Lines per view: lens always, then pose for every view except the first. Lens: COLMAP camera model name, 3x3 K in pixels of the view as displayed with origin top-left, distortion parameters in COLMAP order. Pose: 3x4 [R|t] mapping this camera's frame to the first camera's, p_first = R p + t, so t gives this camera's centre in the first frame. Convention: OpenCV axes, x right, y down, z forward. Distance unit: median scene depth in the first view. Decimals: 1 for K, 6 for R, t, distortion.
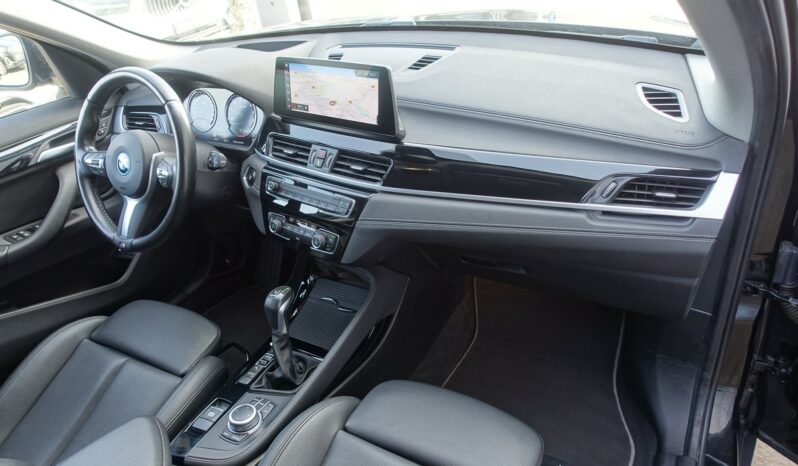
lens RADIAL K [[550.1, 0, 398.3], [0, 550.1, 229.1], [0, 0, 1]] dist [-0.009264, 0.002562]
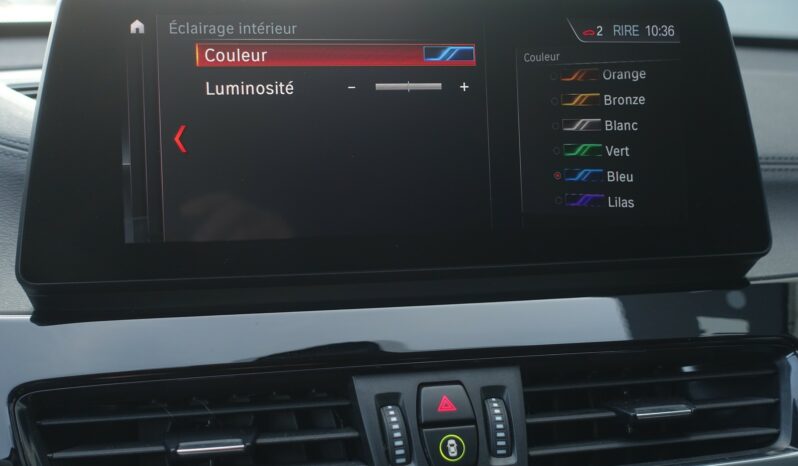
lens RADIAL K [[1114.3, 0, 399.9], [0, 1114.3, 233.3], [0, 0, 1]] dist [-0.036190, 0.000000]
pose [[0.632885, -0.044830, 0.772947, -0.474944], [0.331640, 0.917798, -0.218314, -0.110584], [-0.699623, 0.394508, 0.595728, 0.744687]]
